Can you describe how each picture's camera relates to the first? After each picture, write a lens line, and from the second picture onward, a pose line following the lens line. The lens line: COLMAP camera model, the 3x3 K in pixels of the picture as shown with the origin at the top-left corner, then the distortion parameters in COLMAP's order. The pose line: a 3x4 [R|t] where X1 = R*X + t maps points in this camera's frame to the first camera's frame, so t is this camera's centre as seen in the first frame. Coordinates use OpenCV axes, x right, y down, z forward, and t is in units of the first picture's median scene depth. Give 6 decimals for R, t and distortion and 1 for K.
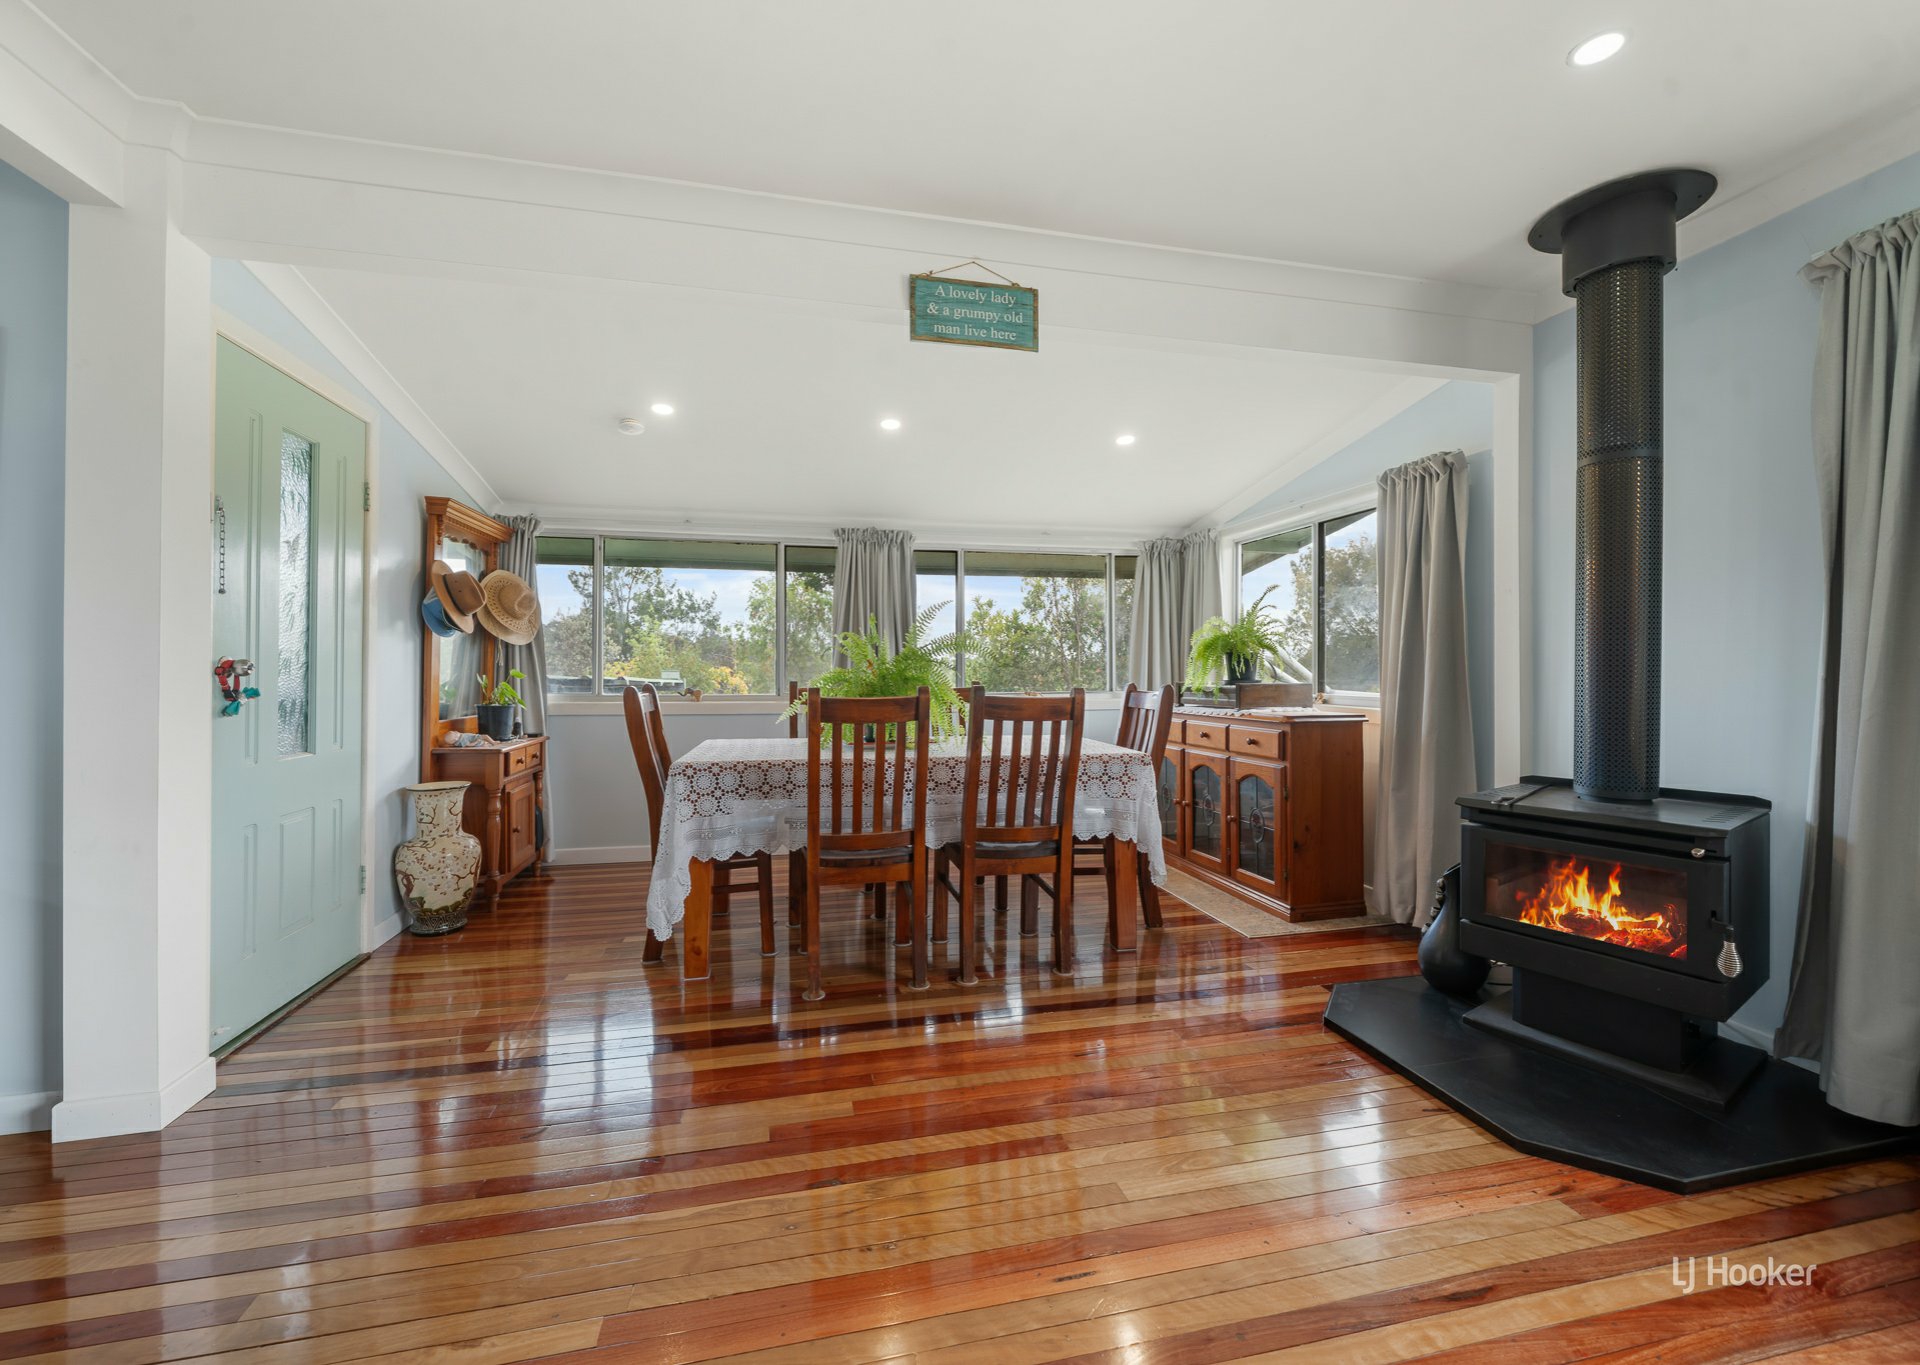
lens RADIAL K [[781.7, 0, 960.0], [0, 781.7, 682.5], [0, 0, 1]] dist [-0.000595, -0.000067]
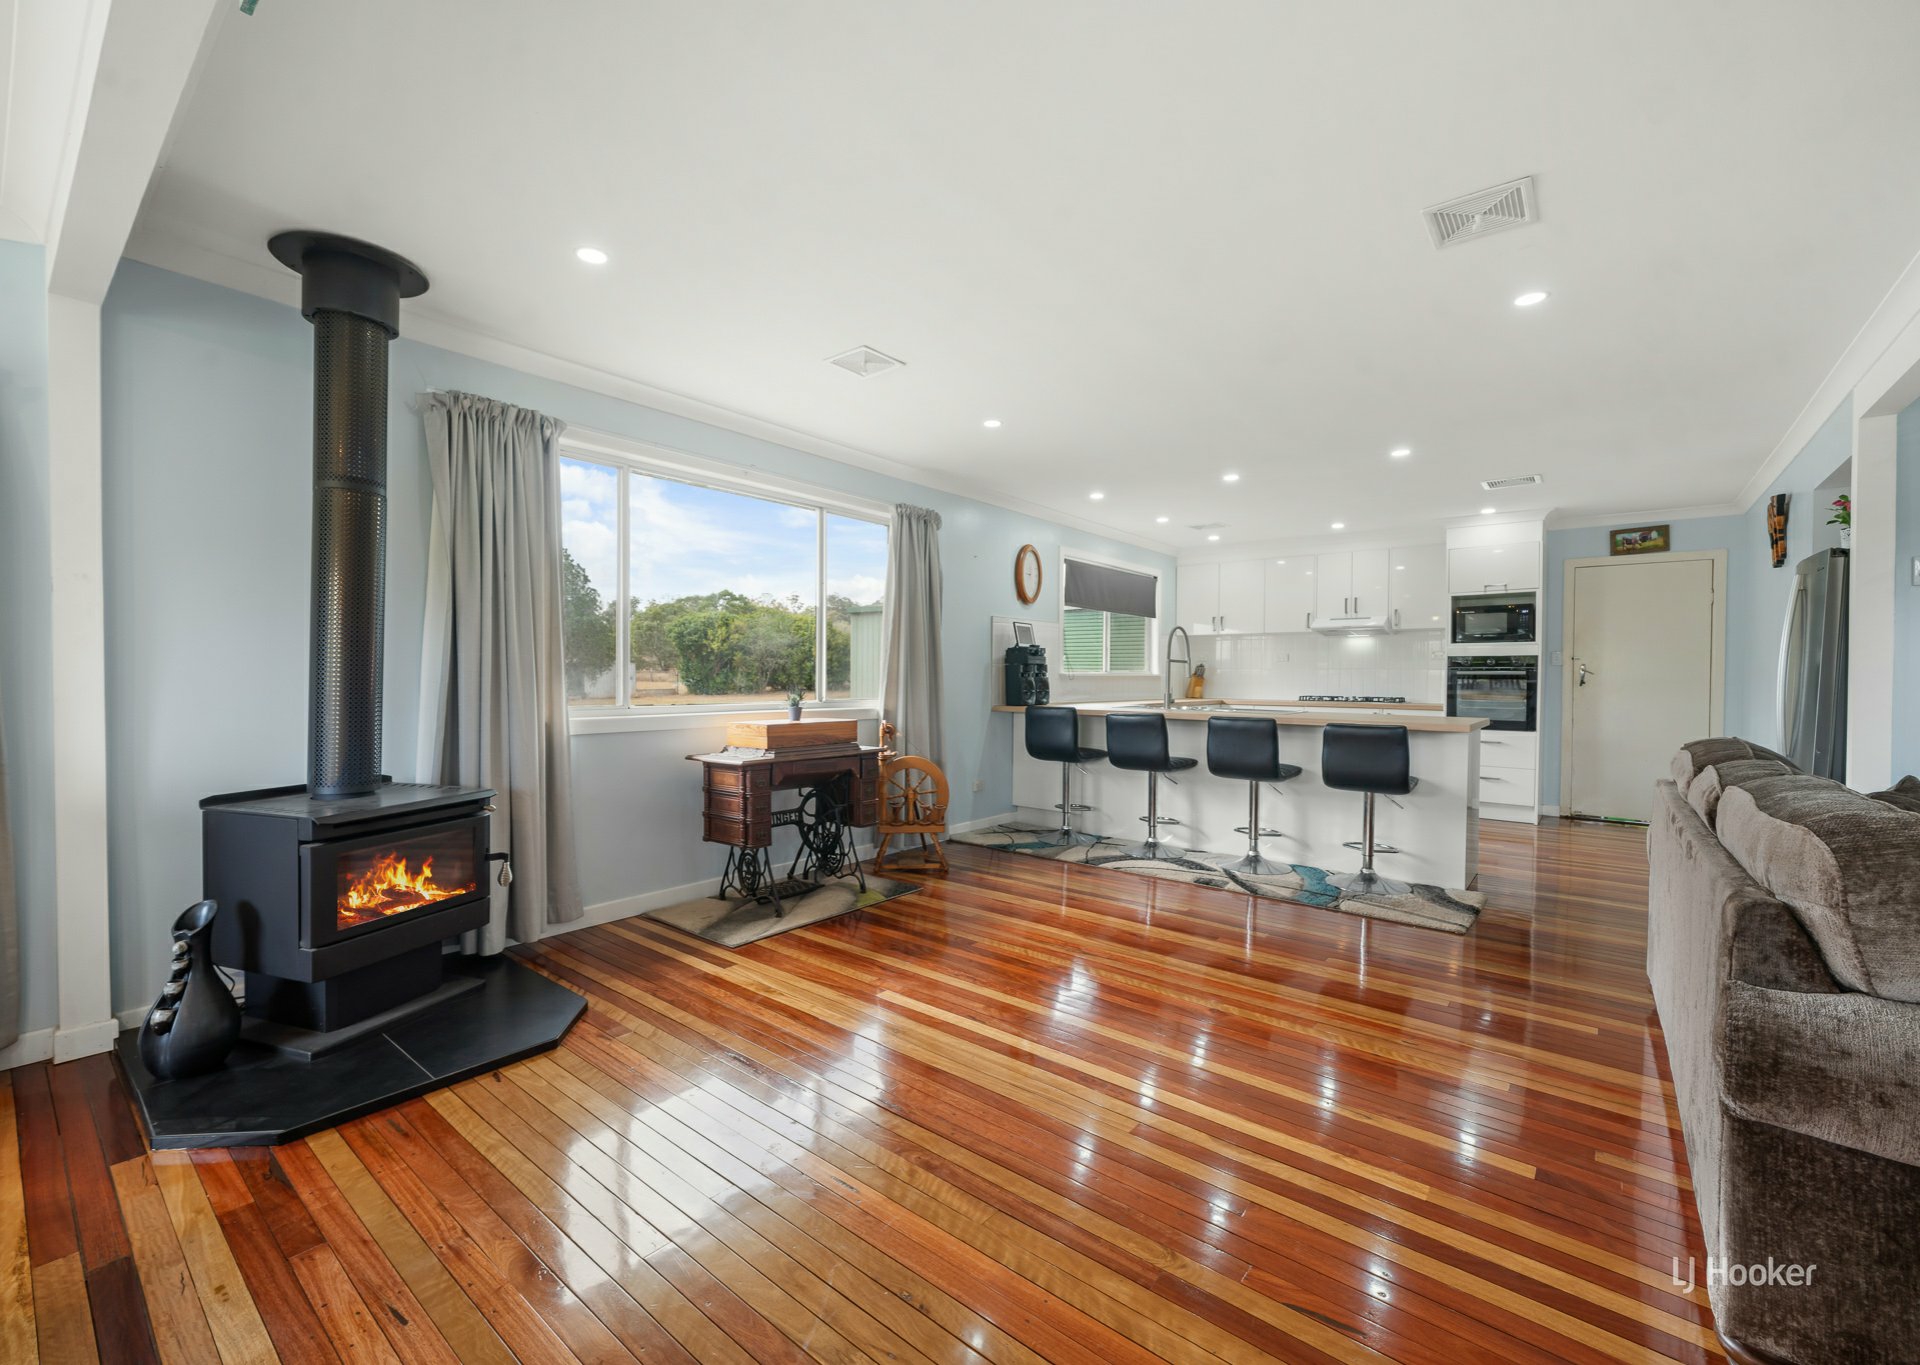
lens RADIAL K [[798.8, 0, 960.0], [0, 798.8, 682.5], [0, 0, 1]] dist [0.000177, -0.000008]
pose [[-0.622478, -0.010195, 0.782571, -0.629609], [-0.000305, 0.999918, 0.012783, -0.028003], [-0.782637, 0.007719, -0.622430, 1.085563]]
